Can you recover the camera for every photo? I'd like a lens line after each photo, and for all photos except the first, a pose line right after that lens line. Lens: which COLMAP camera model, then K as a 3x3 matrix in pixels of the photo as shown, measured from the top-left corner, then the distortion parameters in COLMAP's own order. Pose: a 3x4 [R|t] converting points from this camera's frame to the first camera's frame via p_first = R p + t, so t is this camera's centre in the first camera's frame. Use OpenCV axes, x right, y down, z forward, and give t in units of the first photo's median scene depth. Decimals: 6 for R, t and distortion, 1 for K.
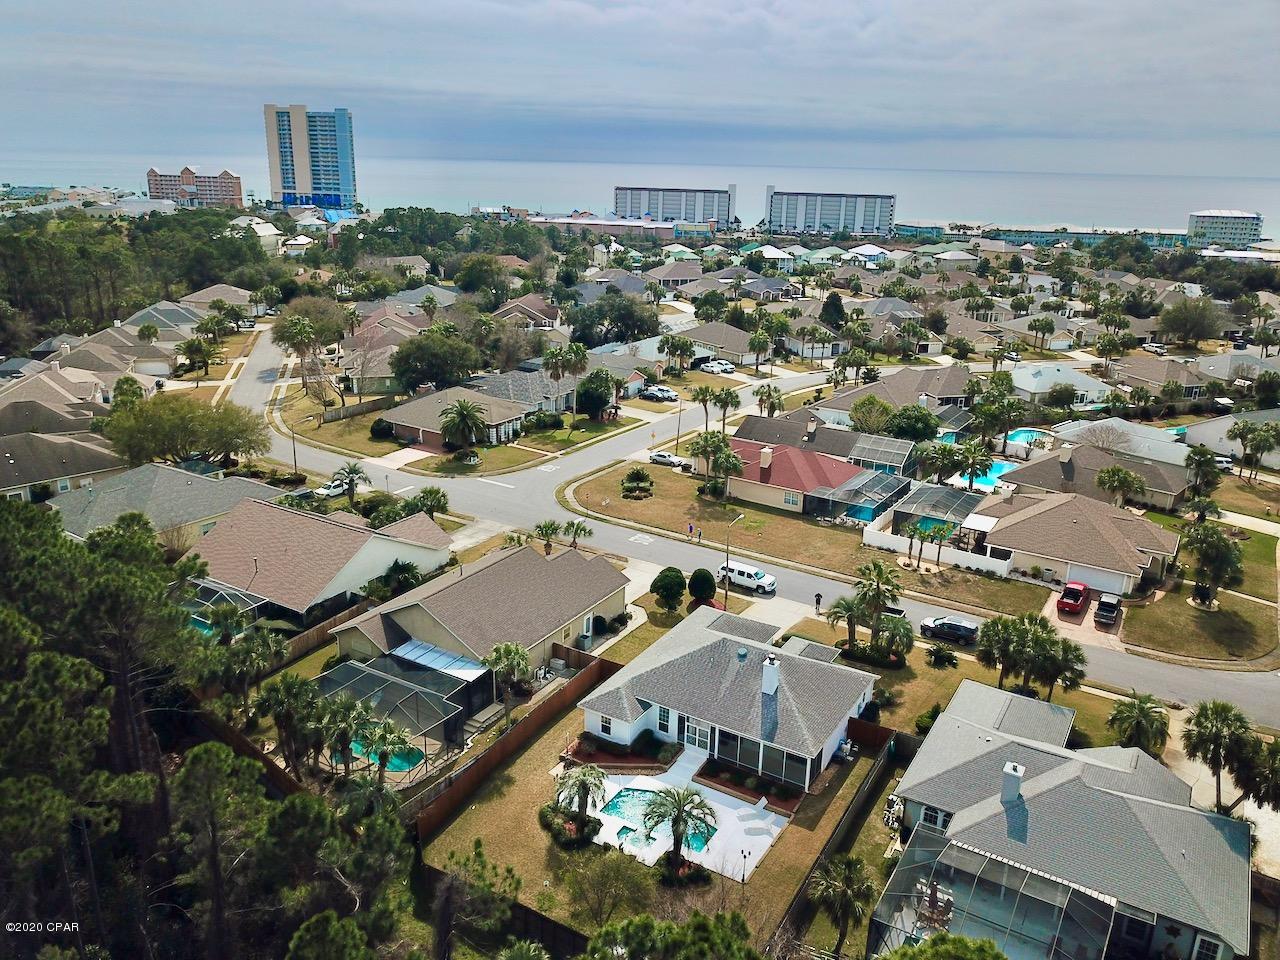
lens RADIAL K [[960.2, 0, 640.0], [0, 960.2, 480.0], [0, 0, 1]] dist [0.104976, -0.156506]
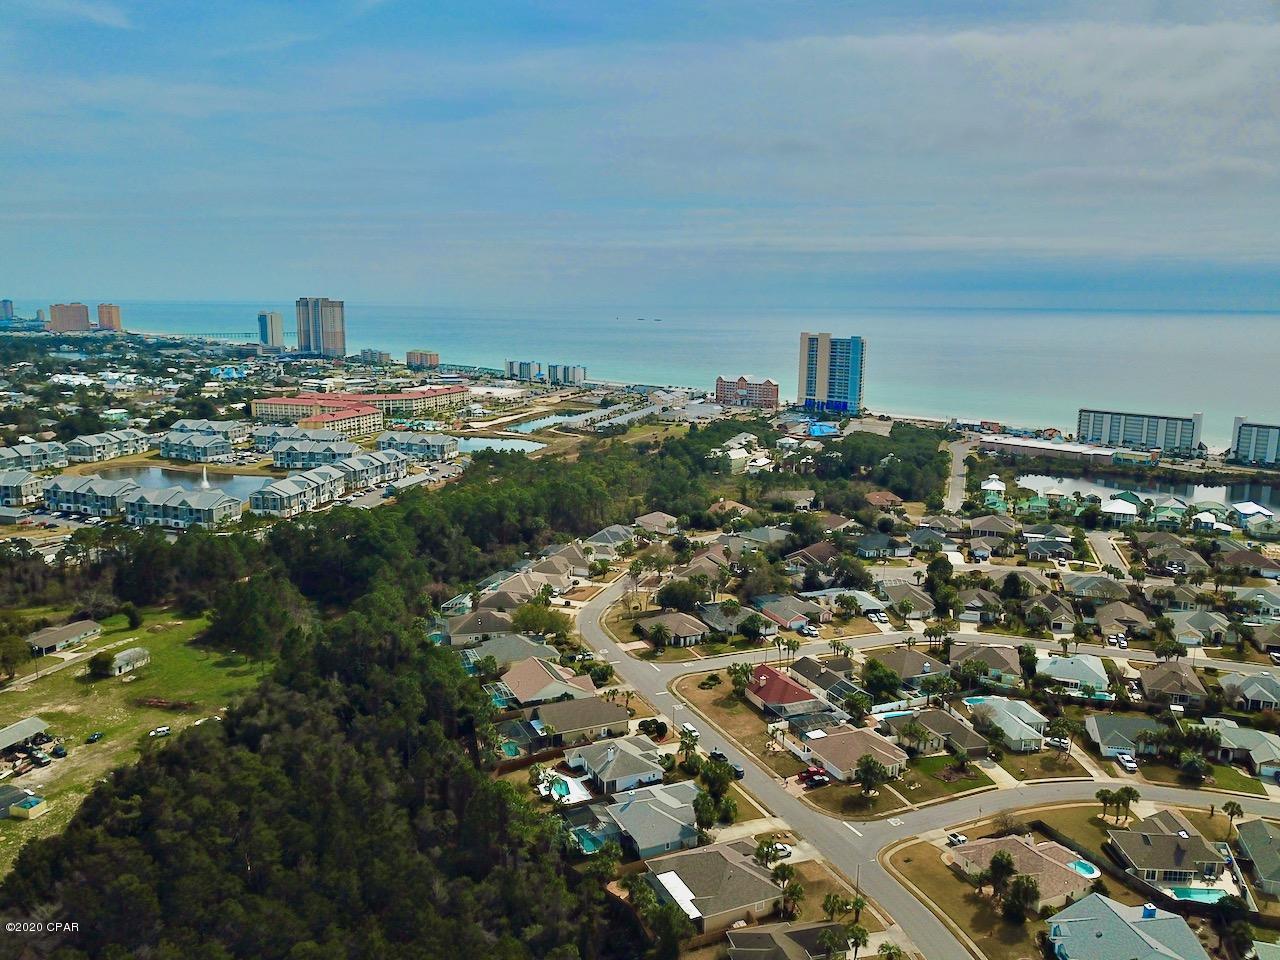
lens RADIAL K [[960.2, 0, 640.0], [0, 960.2, 480.0], [0, 0, 1]] dist [0.104976, -0.156506]
pose [[0.830466, 0.084103, -0.550683, 0.856304], [-0.165868, 0.981033, -0.100311, -0.163752], [0.531802, 0.174646, 0.828665, -0.746684]]
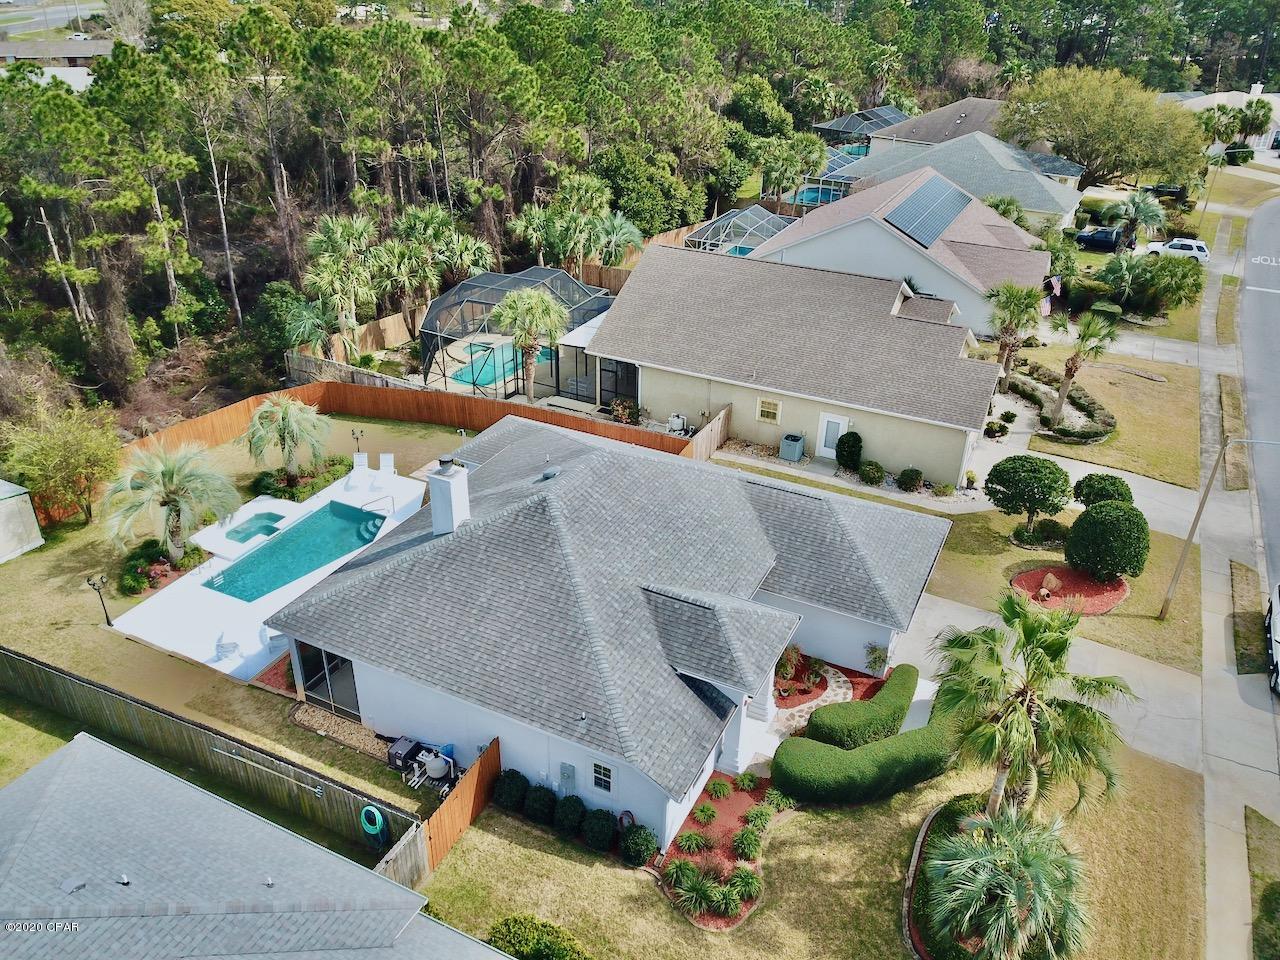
lens RADIAL K [[960.2, 0, 640.0], [0, 960.2, 480.0], [0, 0, 1]] dist [0.104976, -0.156506]
pose [[0.086832, 0.454898, -0.886300, 0.261555], [-0.327533, 0.853239, 0.405840, -0.007859], [0.940841, 0.255053, 0.223082, 0.477747]]
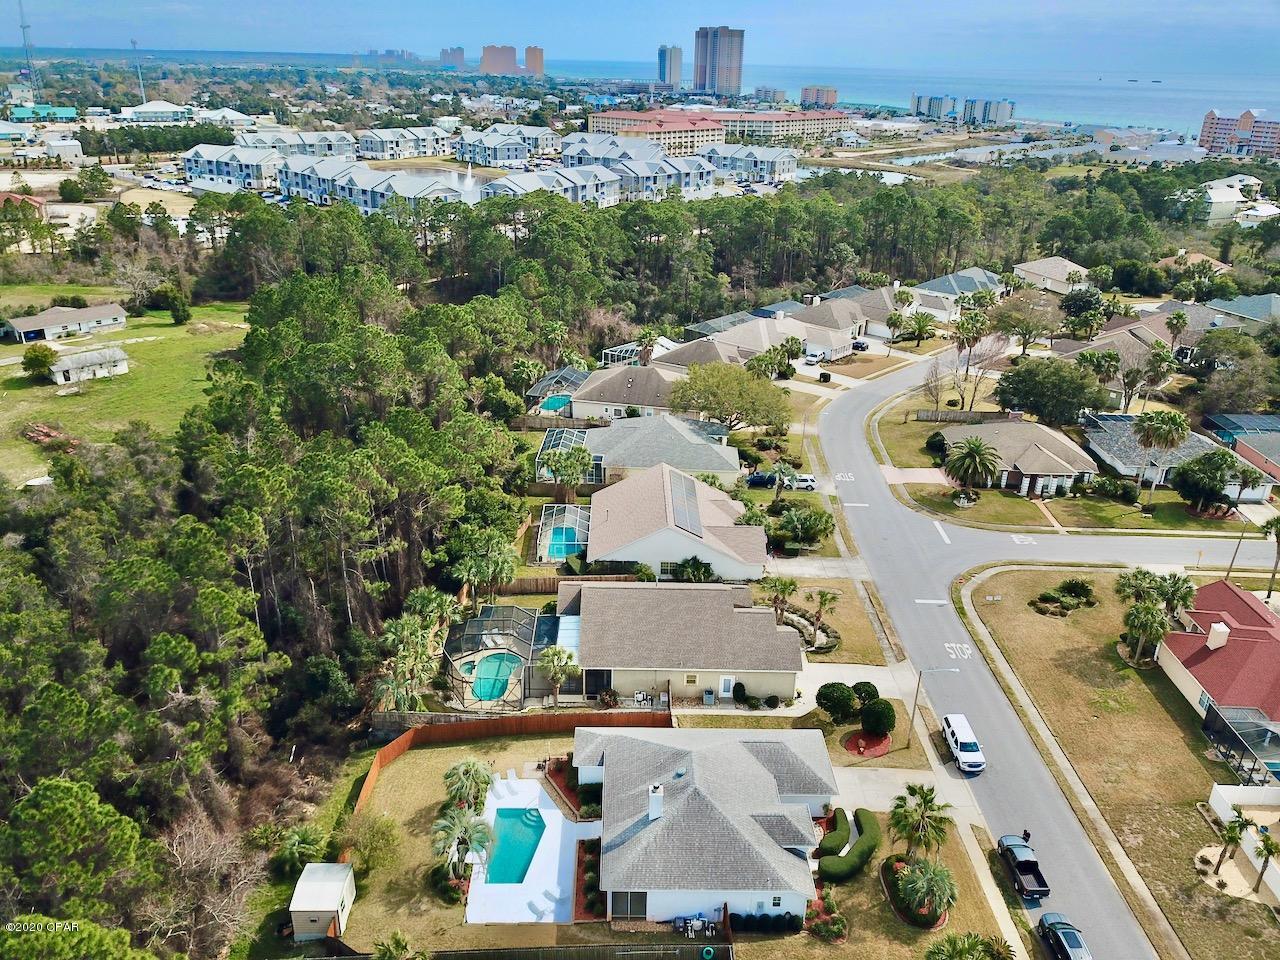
lens RADIAL K [[978.1, 0, 632.6], [0, 978.1, 495.9], [0, 0, 1]] dist [0.013501, 0.001891]
pose [[0.529752, 0.334538, -0.779389, 0.379029], [-0.273295, 0.937242, 0.216535, -0.138935], [0.802915, 0.098293, 0.587934, 0.185032]]
